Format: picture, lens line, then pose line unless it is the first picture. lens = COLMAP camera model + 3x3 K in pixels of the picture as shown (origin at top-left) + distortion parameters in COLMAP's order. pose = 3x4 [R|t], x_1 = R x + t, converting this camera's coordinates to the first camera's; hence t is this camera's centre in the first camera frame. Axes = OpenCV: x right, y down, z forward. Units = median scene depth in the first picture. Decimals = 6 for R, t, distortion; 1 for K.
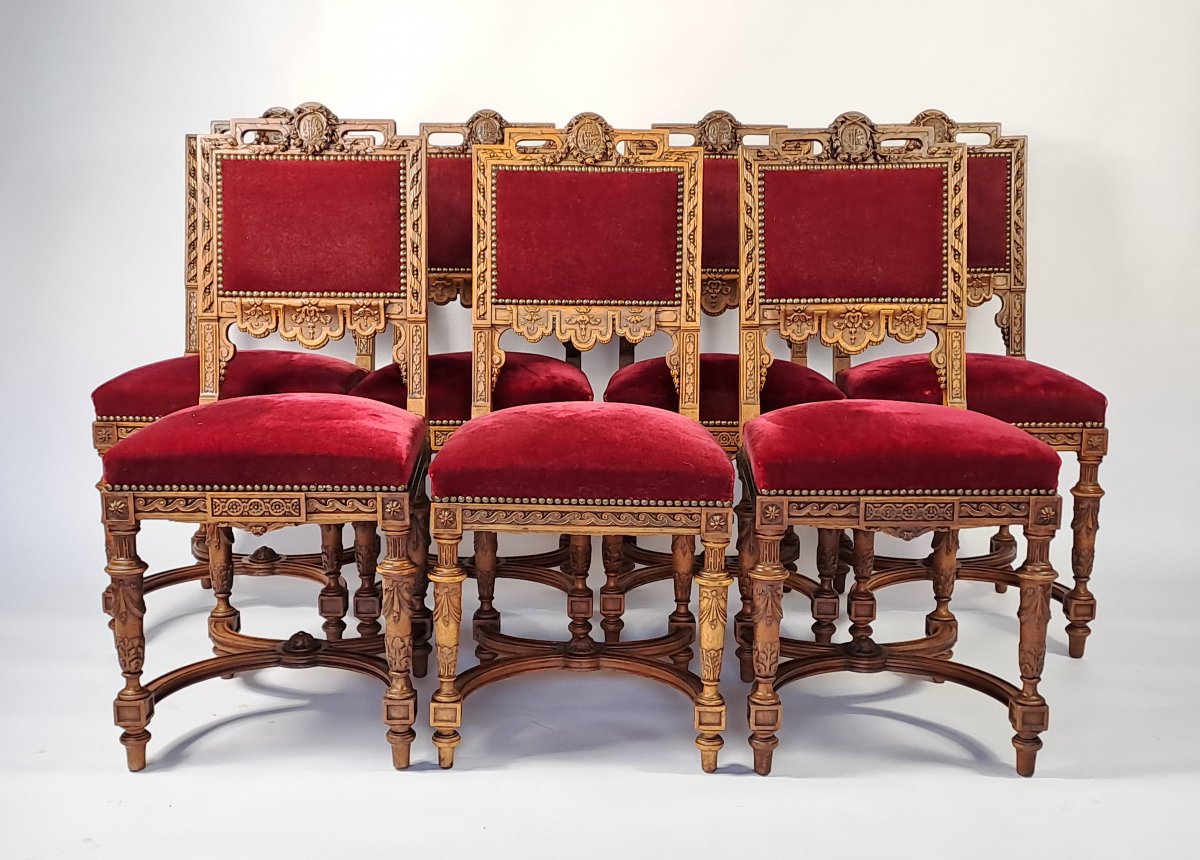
lens RADIAL K [[1523.4, 0, 601.9], [0, 1523.4, 459.3], [0, 0, 1]] dist [0.117999, -0.040551]
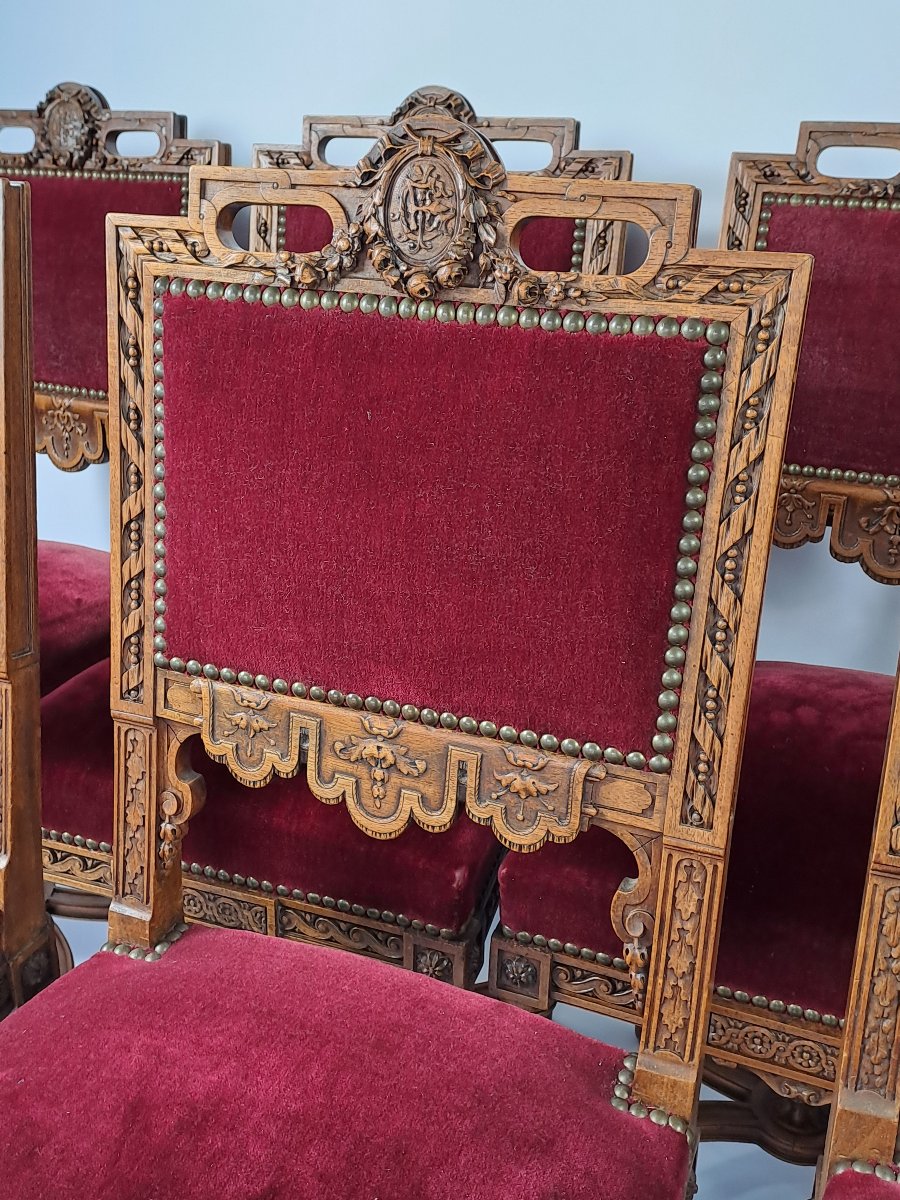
lens RADIAL K [[1205.6, 0, 438.7], [0, 1205.6, 594.8], [0, 0, 1]] dist [0.150757, -0.296011]
pose [[0.931283, 0.143191, -0.334974, 0.085766], [-0.078762, 0.976906, 0.198623, -0.181566], [0.355679, -0.158591, 0.921054, 0.760726]]
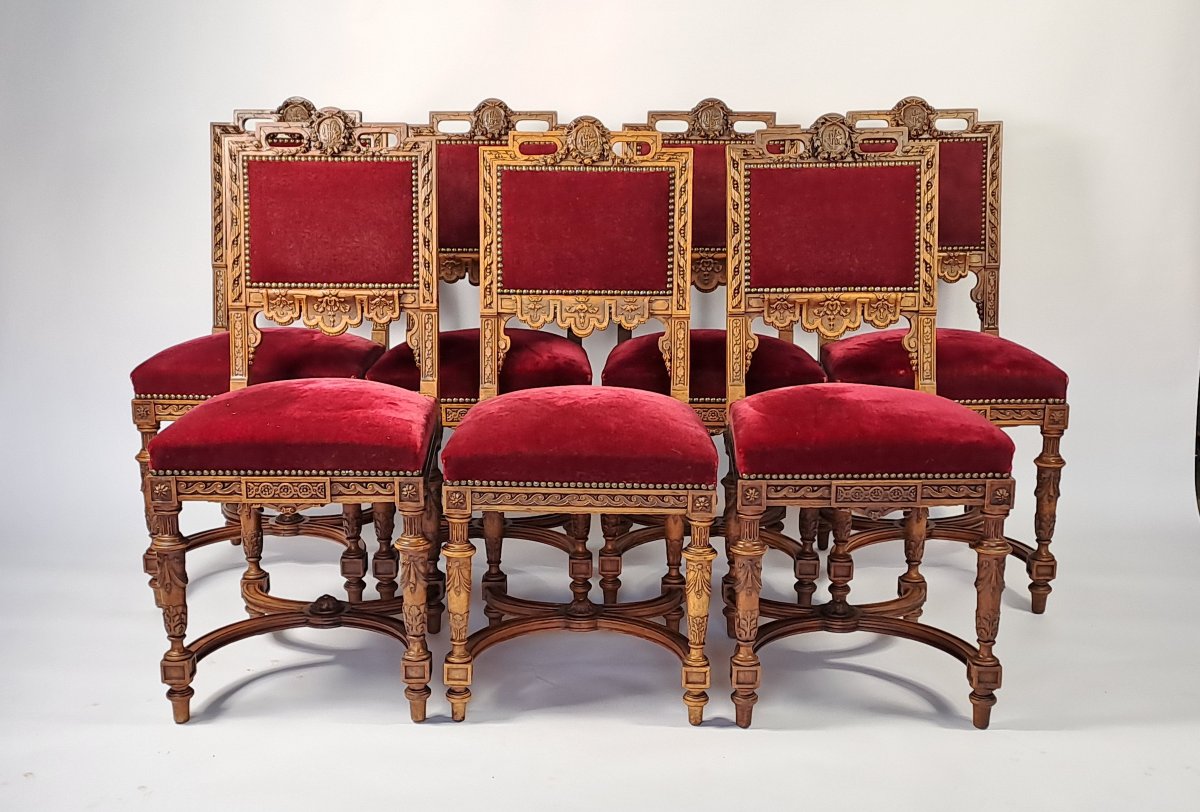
lens RADIAL K [[1527.0, 0, 594.2], [0, 1527.0, 452.5], [0, 0, 1]] dist [0.110596, 0.013633]
pose [[0.999932, -0.001313, -0.011565, 0.008813], [0.001907, 0.998670, 0.051520, -0.045282], [0.011482, -0.051538, 0.998605, -0.089625]]
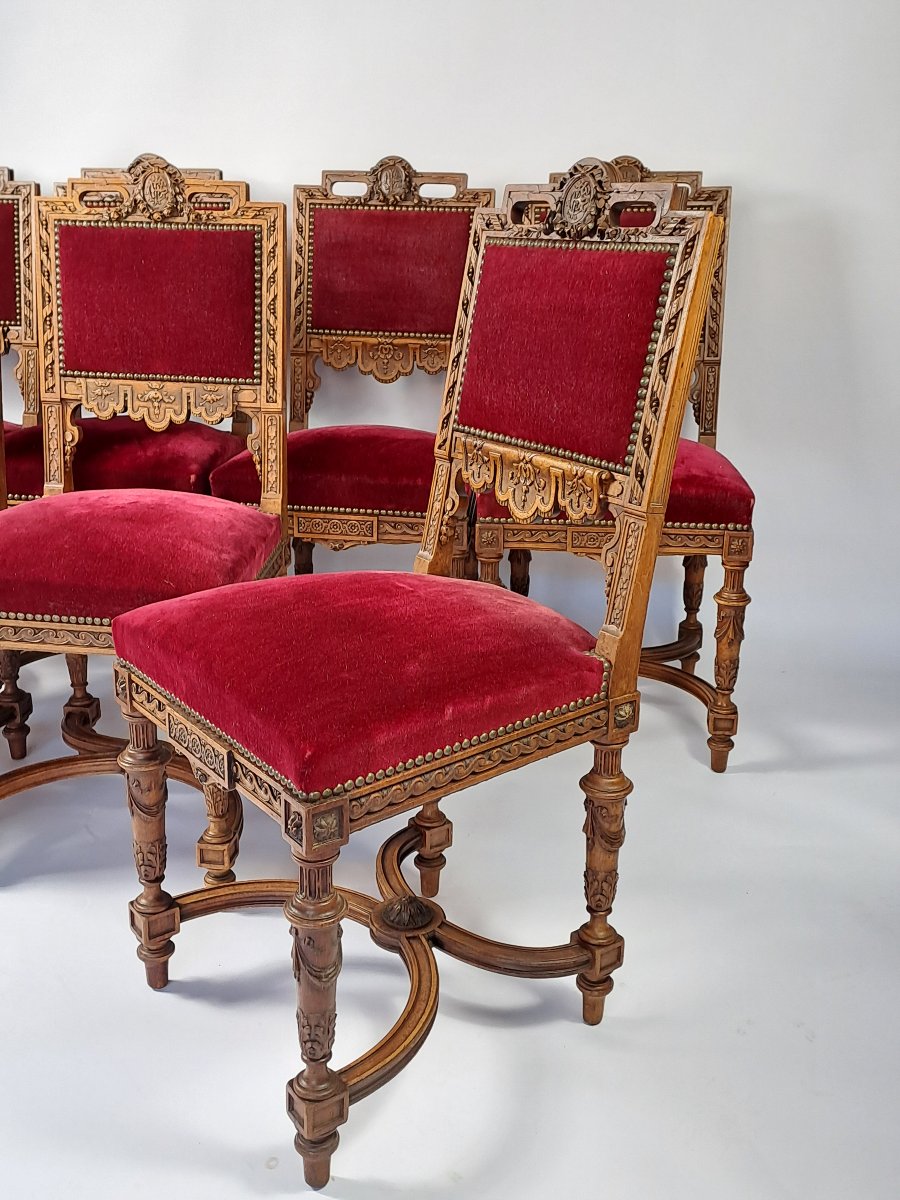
lens RADIAL K [[1256.0, 0, 439.1], [0, 1256.0, 604.8], [0, 0, 1]] dist [0.172097, -0.316298]
pose [[0.989671, 0.046662, -0.135551, 0.264115], [-0.029739, 0.991800, 0.124295, -0.067532], [0.140239, -0.118980, 0.982943, 0.261885]]
